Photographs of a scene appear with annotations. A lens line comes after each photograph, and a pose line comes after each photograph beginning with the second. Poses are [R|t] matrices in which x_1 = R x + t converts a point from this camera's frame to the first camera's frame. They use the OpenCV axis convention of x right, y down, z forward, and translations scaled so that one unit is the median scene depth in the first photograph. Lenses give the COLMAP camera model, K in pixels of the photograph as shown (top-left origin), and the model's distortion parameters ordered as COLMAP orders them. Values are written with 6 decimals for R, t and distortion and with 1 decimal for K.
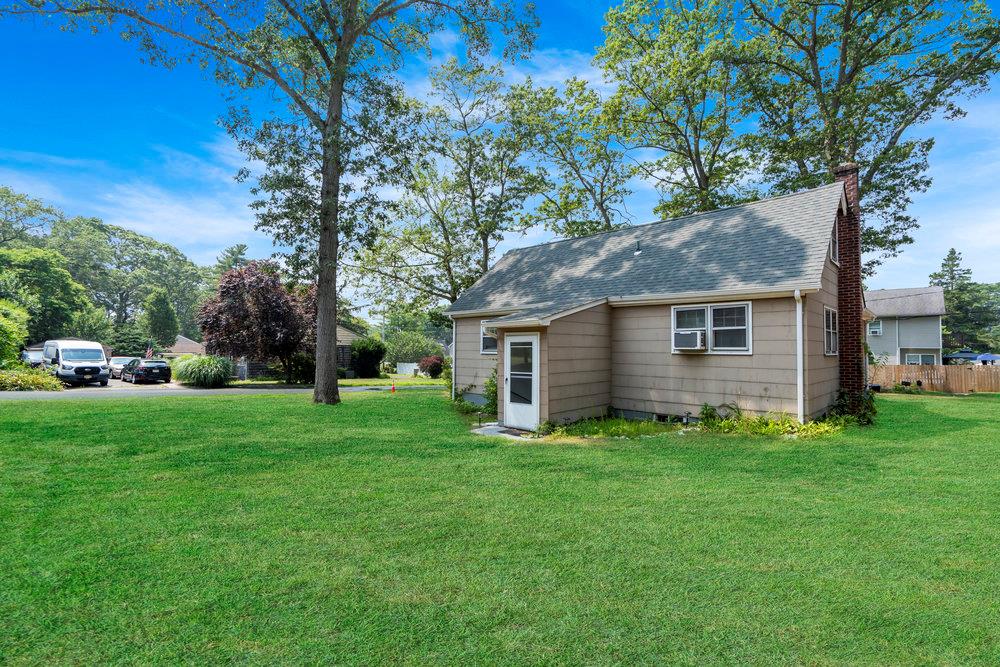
lens RADIAL K [[455.4, 0, 499.0], [0, 455.4, 346.2], [0, 0, 1]] dist [0.003652, 0.000964]
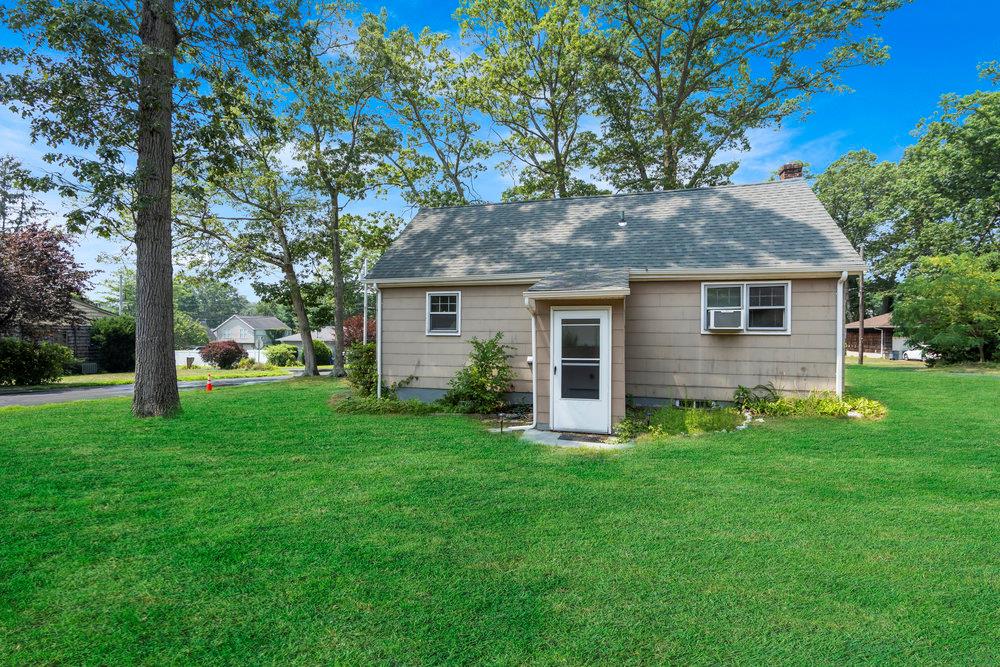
lens RADIAL K [[455.4, 0, 499.0], [0, 455.4, 346.2], [0, 0, 1]] dist [0.003652, 0.000964]
pose [[0.880758, -0.012172, 0.473410, -0.436178], [-0.004131, 0.999434, 0.033382, 0.011988], [-0.473549, -0.031357, 0.880209, 0.390155]]
